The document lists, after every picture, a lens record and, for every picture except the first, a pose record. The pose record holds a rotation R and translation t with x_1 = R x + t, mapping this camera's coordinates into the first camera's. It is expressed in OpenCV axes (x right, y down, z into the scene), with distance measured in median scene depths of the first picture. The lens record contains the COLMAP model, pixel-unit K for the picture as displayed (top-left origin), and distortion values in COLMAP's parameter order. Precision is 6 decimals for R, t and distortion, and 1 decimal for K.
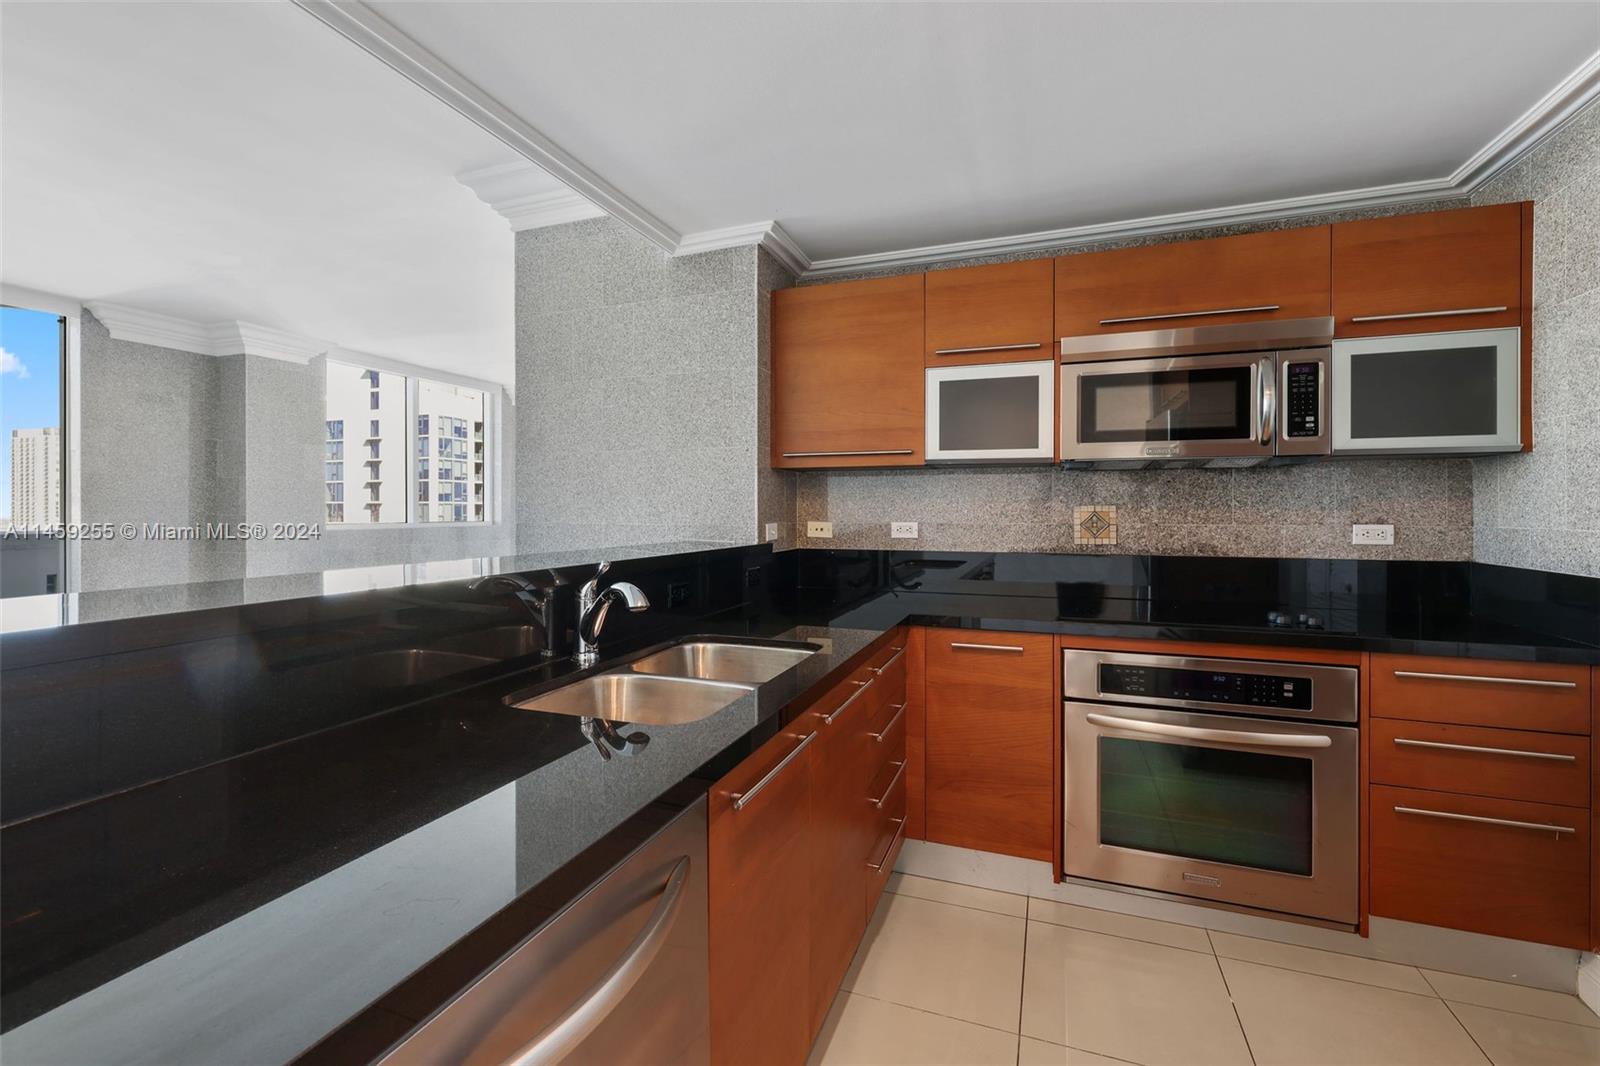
lens RADIAL K [[675.5, 0, 782.6], [0, 675.5, 507.5], [0, 0, 1]] dist [-0.002919, 0.000098]
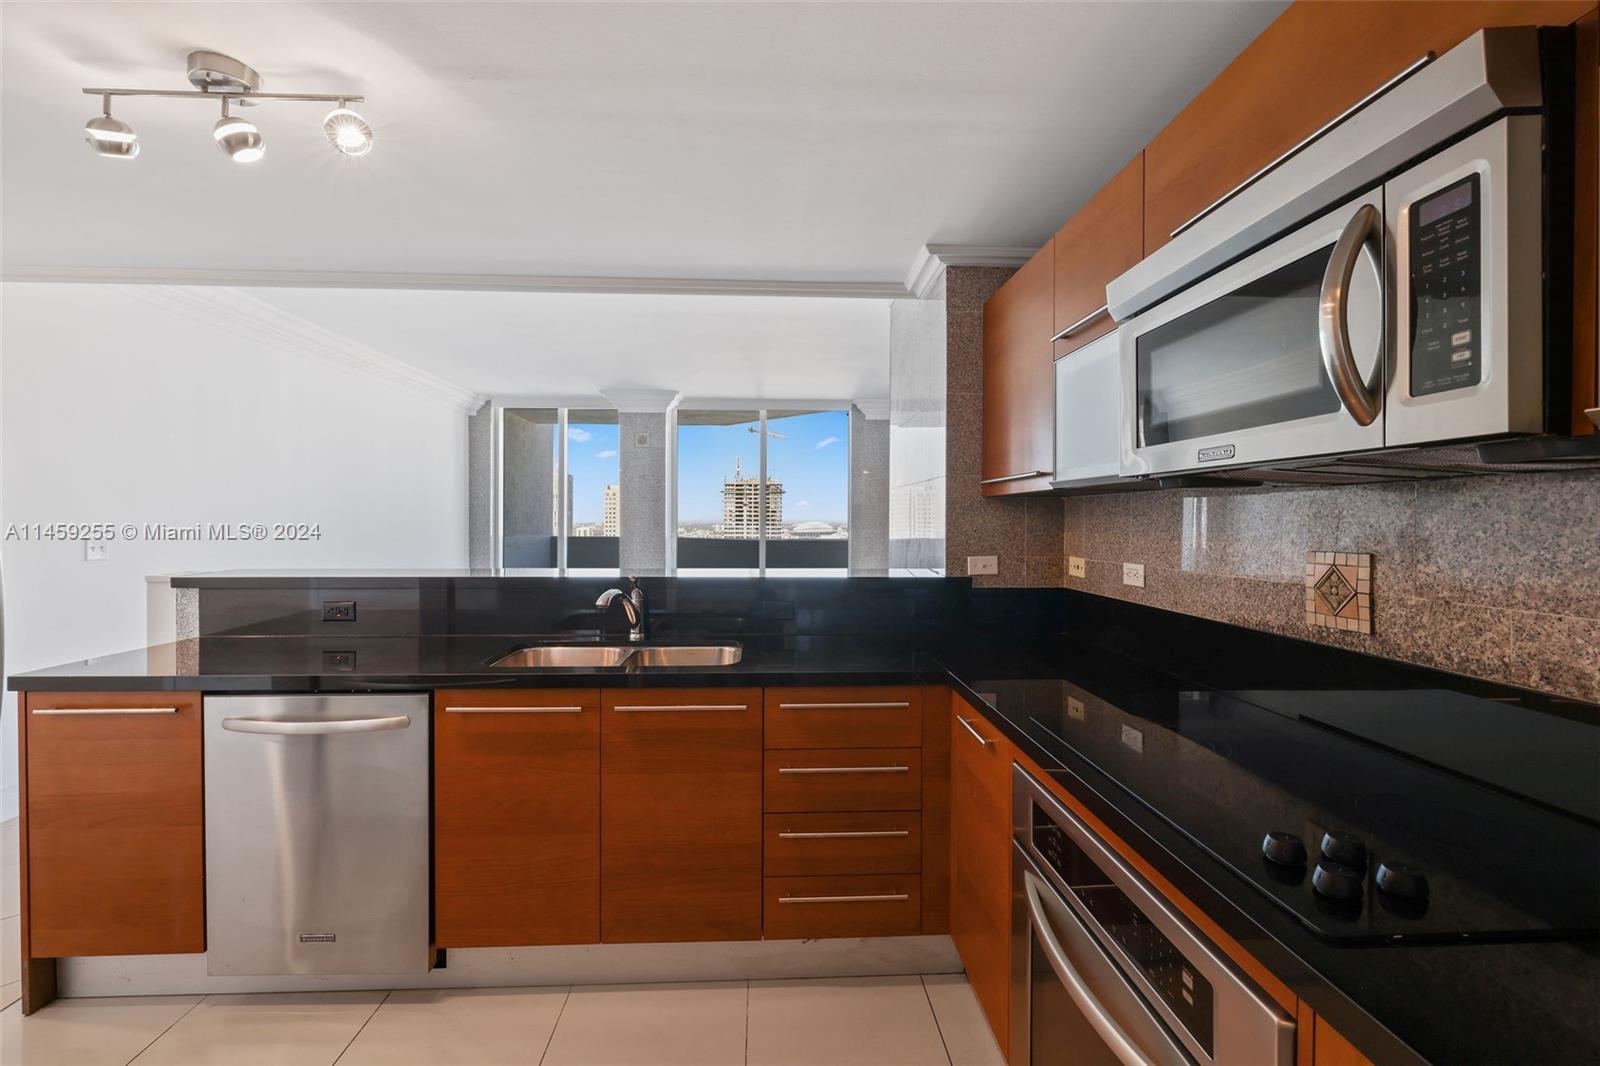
lens RADIAL K [[675.5, 0, 804.6], [0, 675.5, 523.2], [0, 0, 1]] dist [-0.002919, 0.000098]
pose [[0.407583, 0.005213, -0.913153, 0.843864], [-0.003286, 0.999986, 0.004242, -0.028991], [0.913162, 0.001272, 0.407595, 0.465697]]
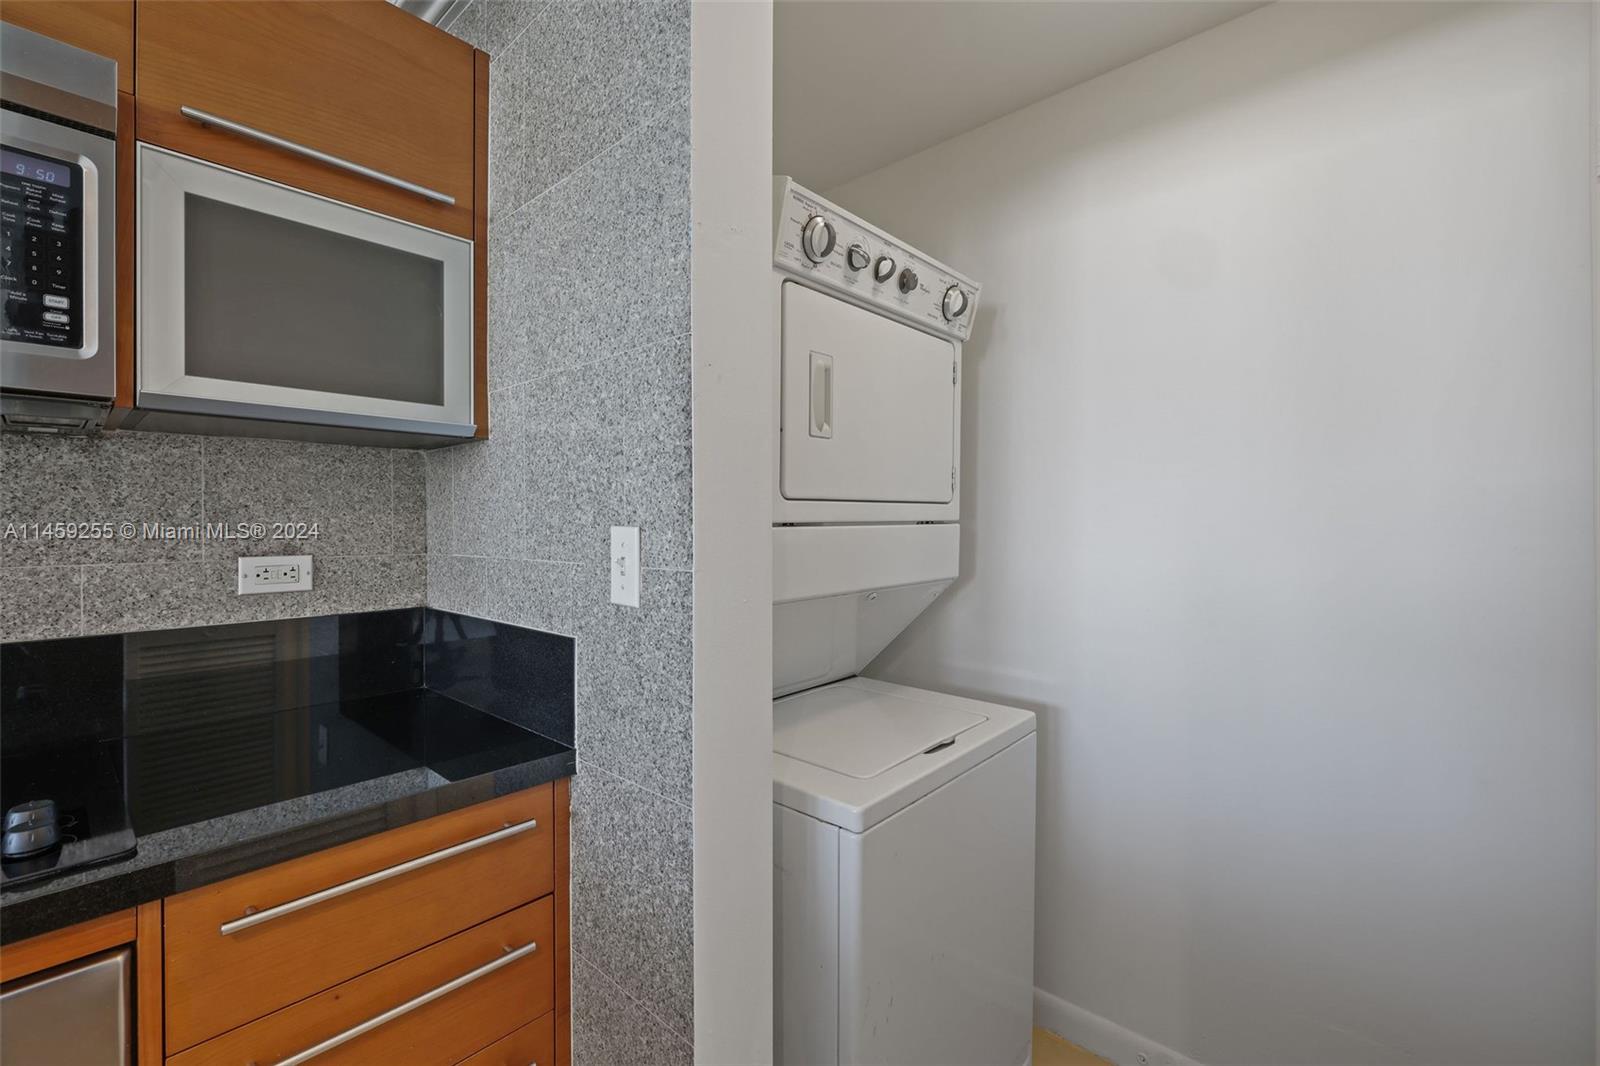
lens RADIAL K [[675.5, 0, 835.5], [0, 675.5, 528.6], [0, 0, 1]] dist [-0.002919, 0.000098]
pose [[0.288357, -0.005823, 0.957505, 0.466579], [0.001070, 0.999983, 0.005760, -0.000050], [-0.957522, -0.000636, 0.288358, 0.390816]]
